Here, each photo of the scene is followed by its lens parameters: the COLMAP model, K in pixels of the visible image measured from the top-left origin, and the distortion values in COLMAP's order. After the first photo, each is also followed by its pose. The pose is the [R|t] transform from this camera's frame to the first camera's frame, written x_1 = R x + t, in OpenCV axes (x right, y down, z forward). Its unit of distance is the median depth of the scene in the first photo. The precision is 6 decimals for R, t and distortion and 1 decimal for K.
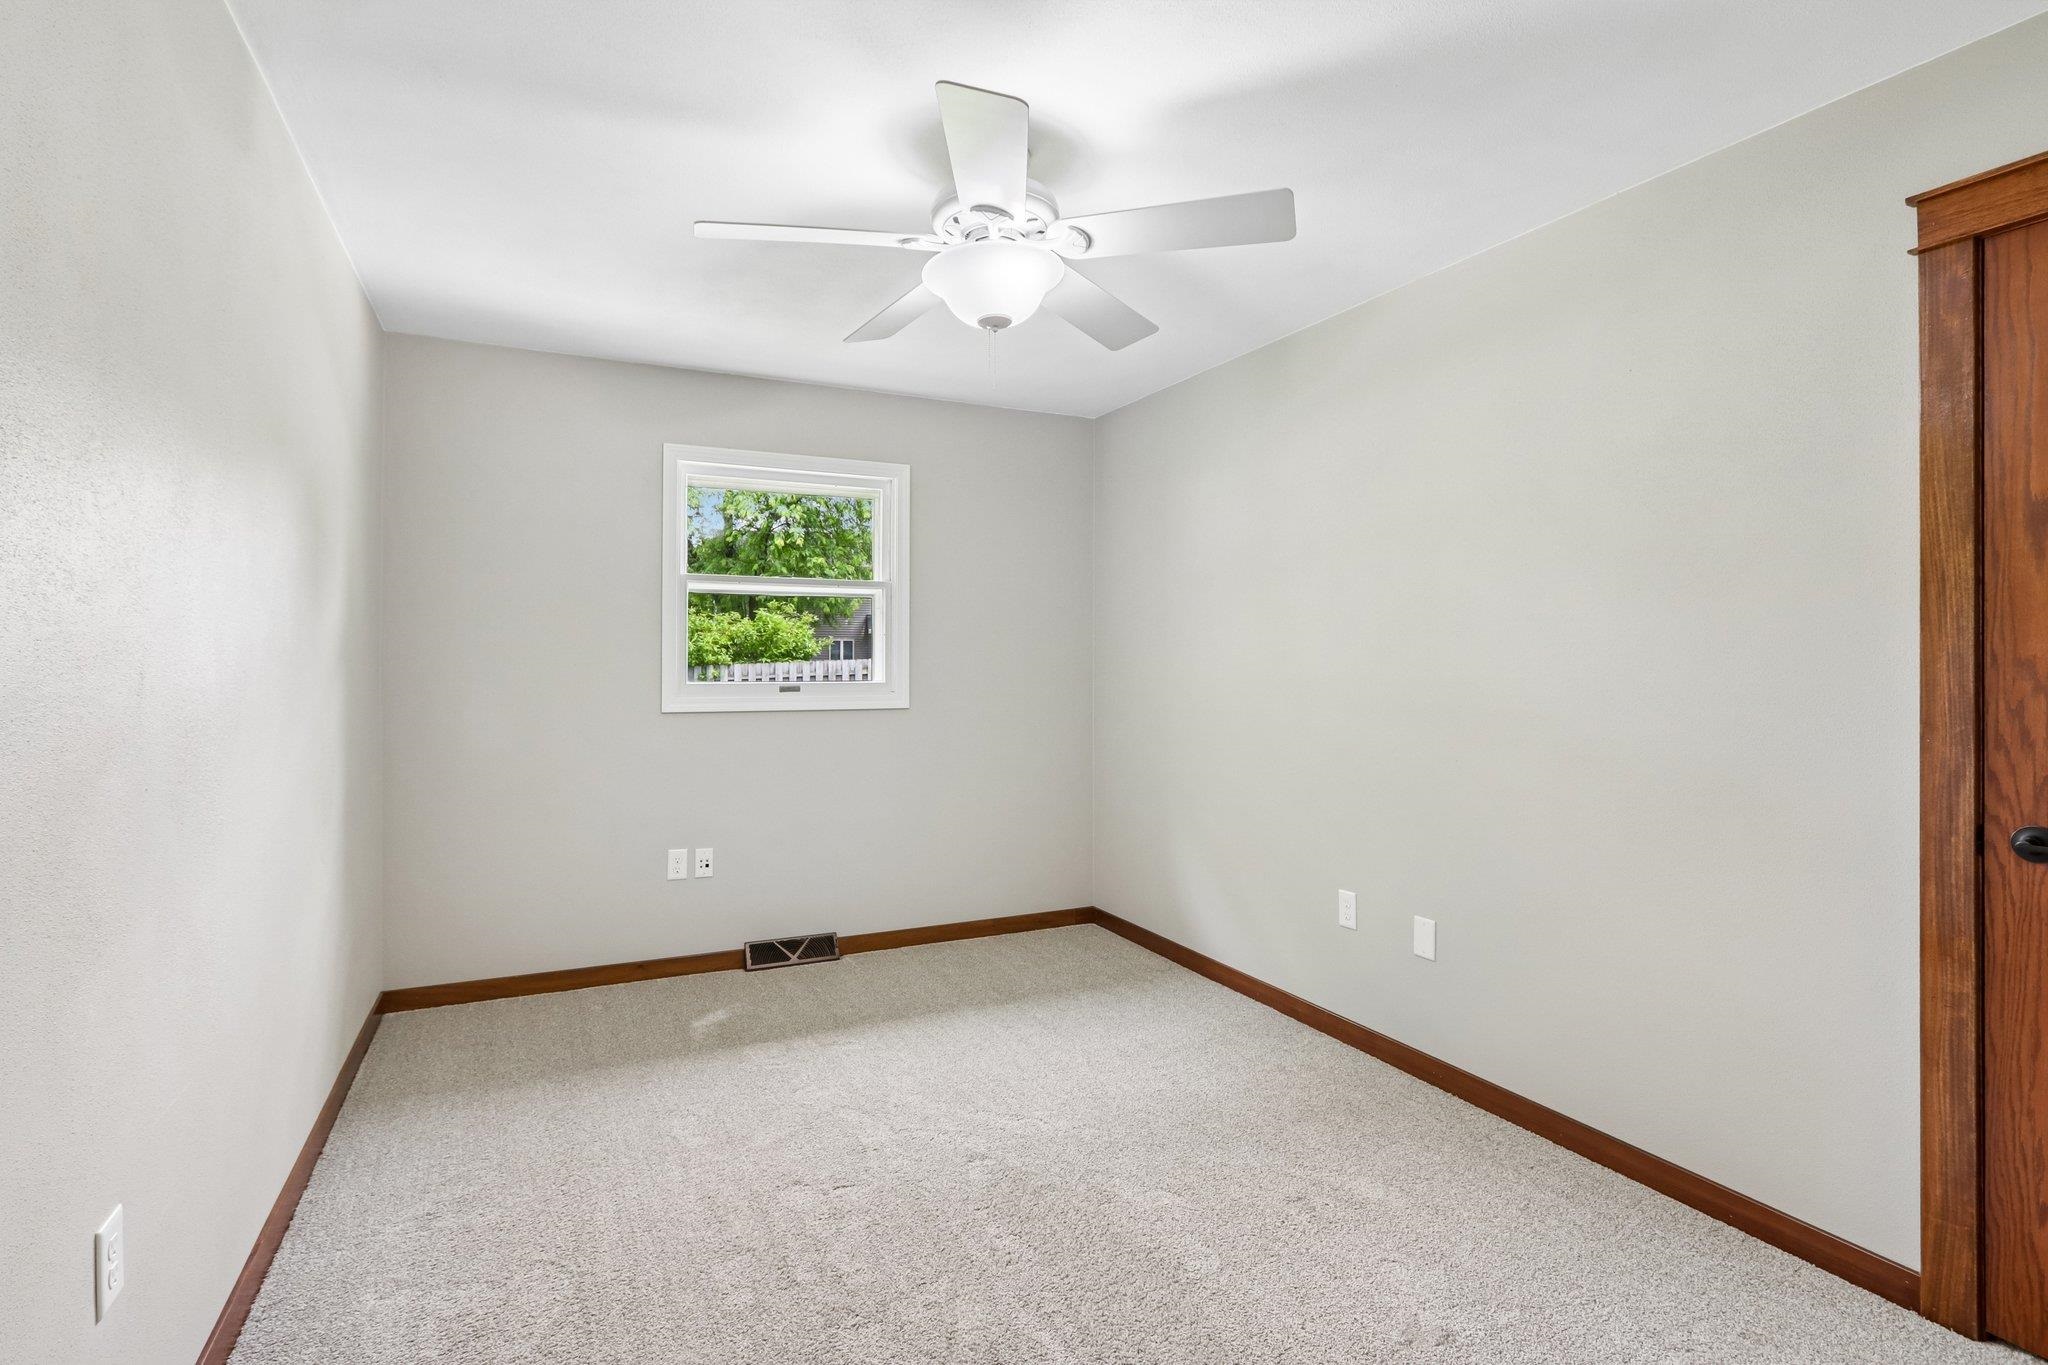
lens RADIAL K [[970.9, 0, 1019.8], [0, 970.9, 658.8], [0, 0, 1]] dist [-0.002026, -0.000390]
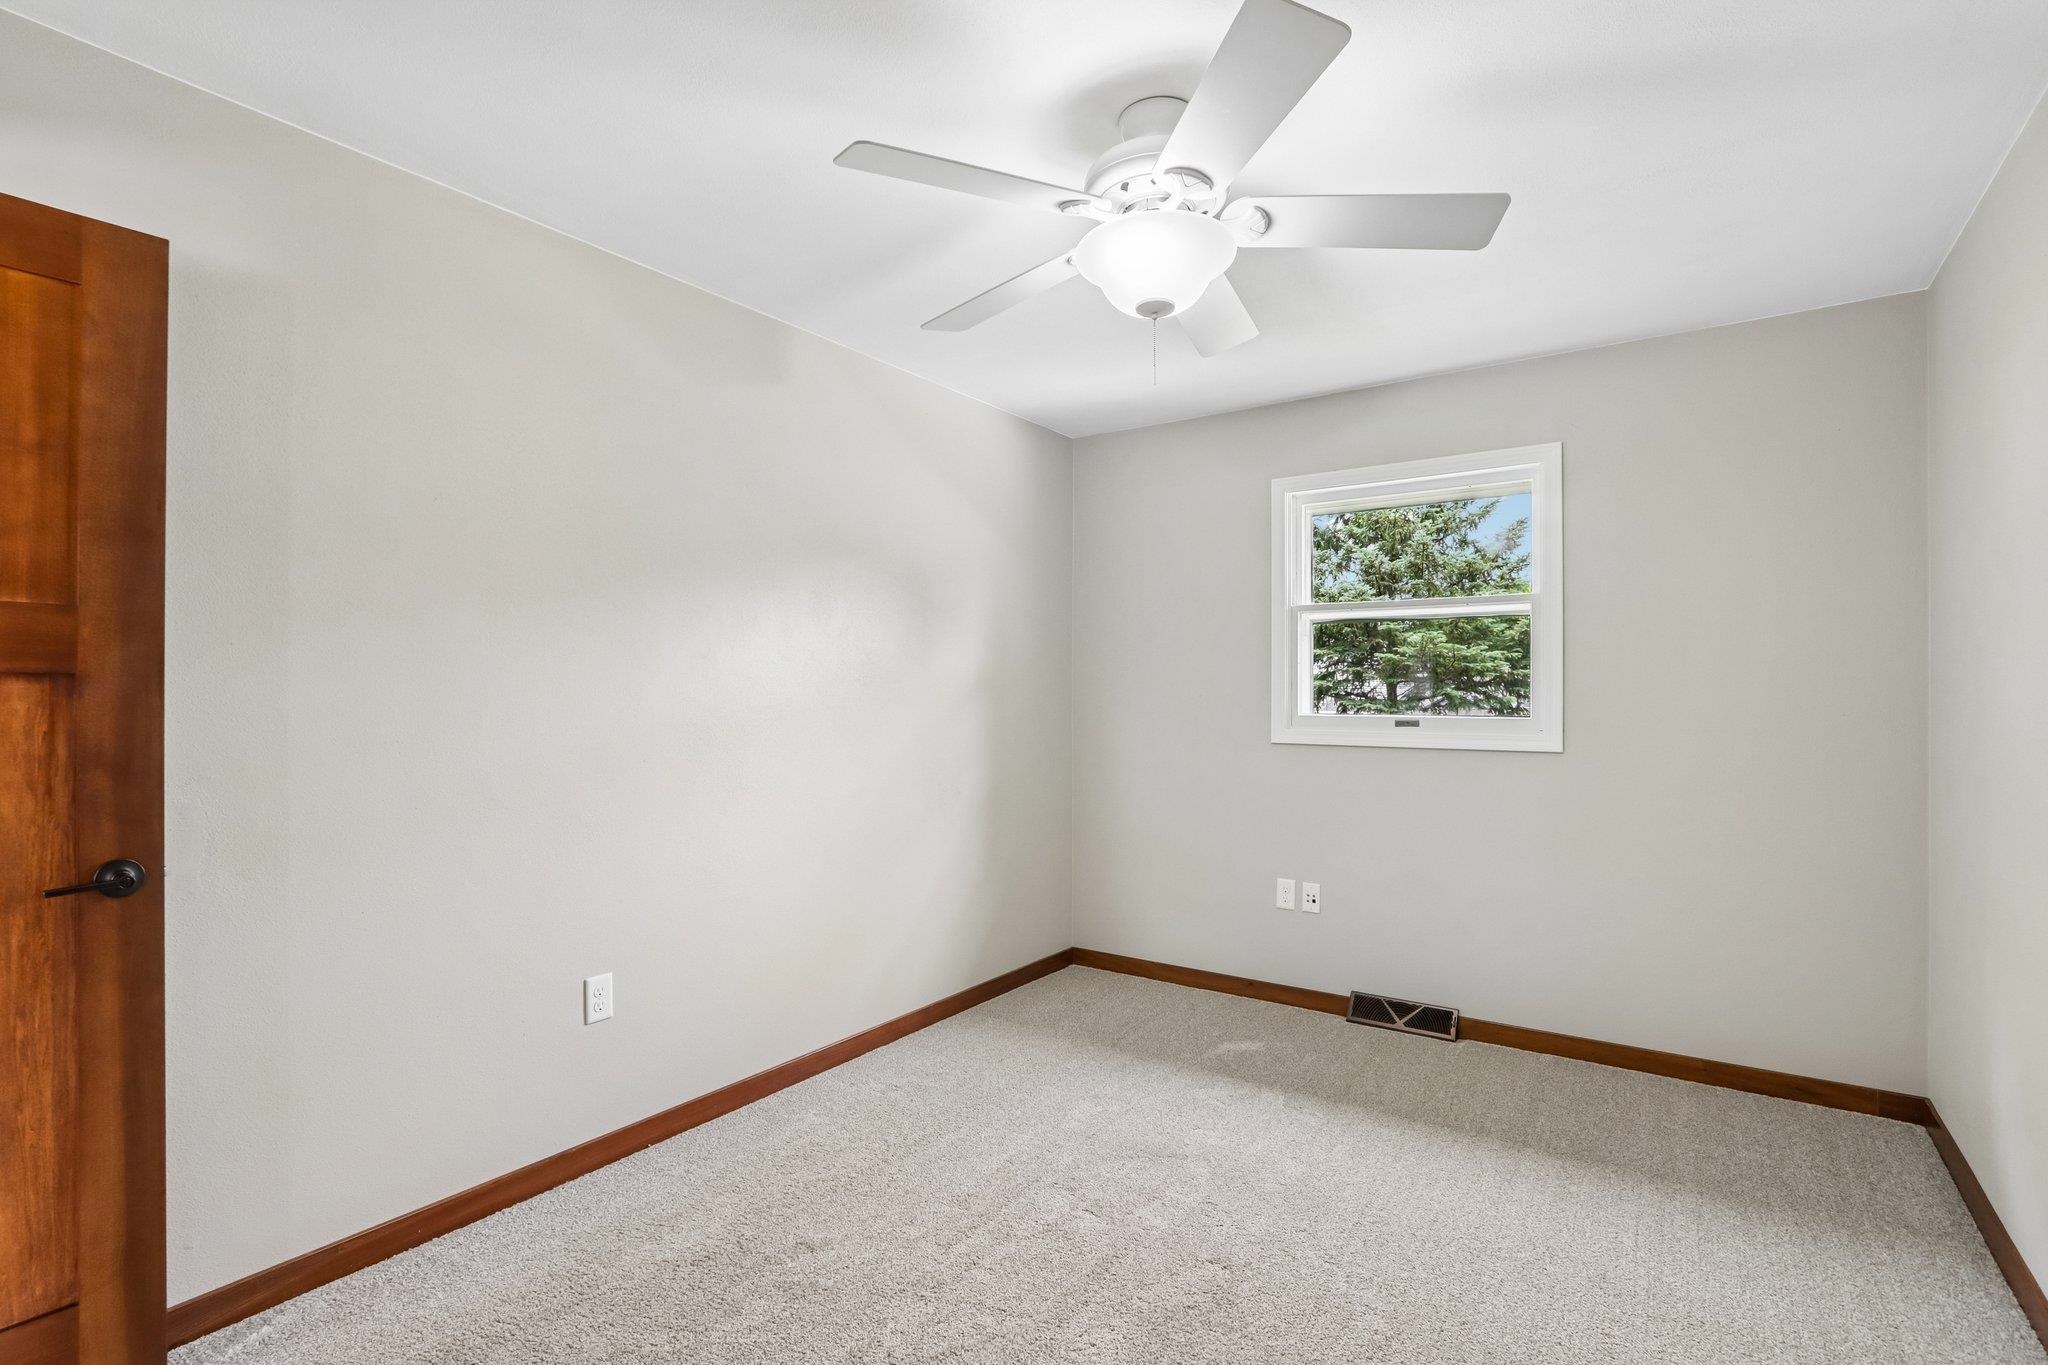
lens RADIAL K [[972.0, 0, 1011.1], [0, 972.0, 690.0], [0, 0, 1]] dist [-0.019327, -0.000017]
pose [[0.479417, -0.004908, -0.877573, 0.397082], [0.003647, 0.999987, -0.003600, 0.002359], [0.877580, -0.001474, 0.479429, 0.266987]]
